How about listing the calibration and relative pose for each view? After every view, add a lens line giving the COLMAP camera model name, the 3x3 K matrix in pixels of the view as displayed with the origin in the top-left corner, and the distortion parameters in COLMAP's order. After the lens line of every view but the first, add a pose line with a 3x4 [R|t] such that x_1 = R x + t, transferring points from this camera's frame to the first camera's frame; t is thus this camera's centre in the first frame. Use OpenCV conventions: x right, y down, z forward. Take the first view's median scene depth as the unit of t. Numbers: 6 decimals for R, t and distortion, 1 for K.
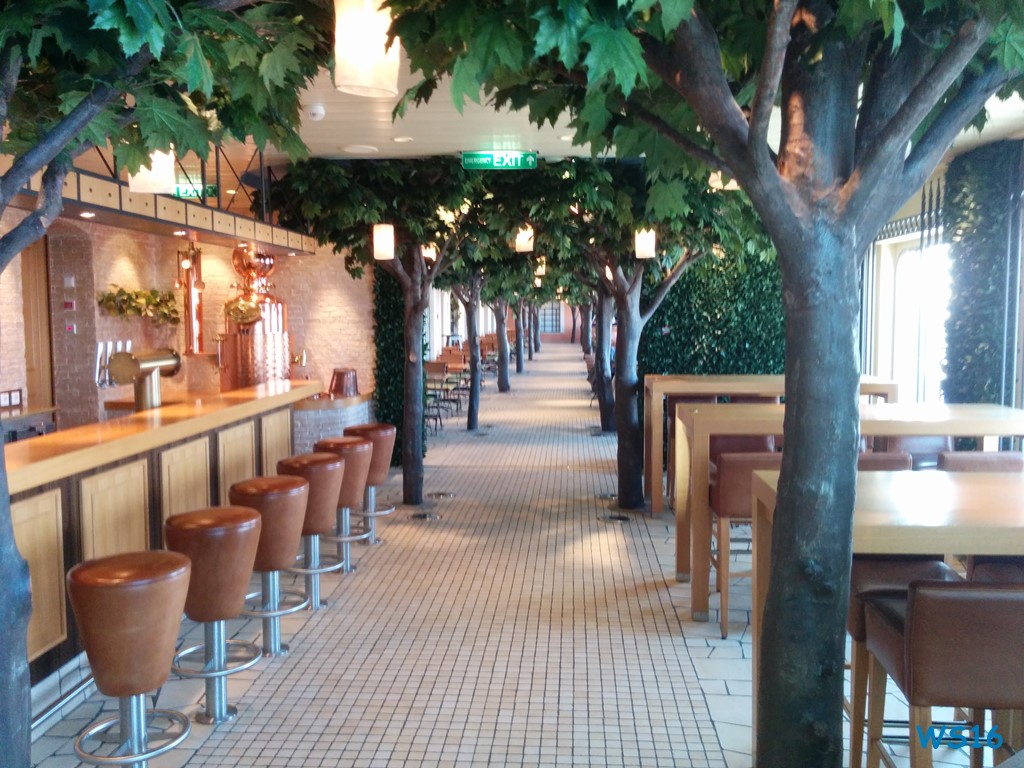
lens RADIAL K [[887.2, 0, 515.4], [0, 887.2, 369.8], [0, 0, 1]] dist [0.057540, -0.090181]
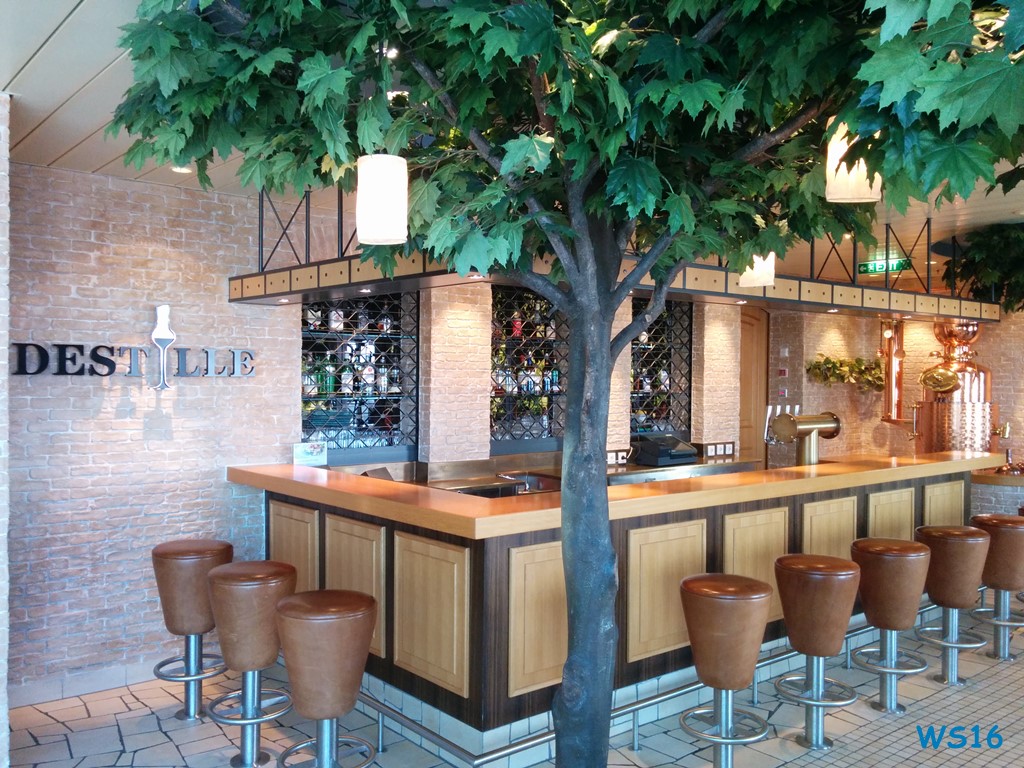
lens RADIAL K [[882.1, 0, 512.0], [0, 882.1, 384.0], [0, 0, 1]] dist [0.093747, -0.002407]
pose [[0.679871, 0.016686, -0.733142, 0.106567], [-0.058316, 0.997805, -0.031370, -0.001238], [0.731010, 0.064081, 0.679352, -0.032964]]
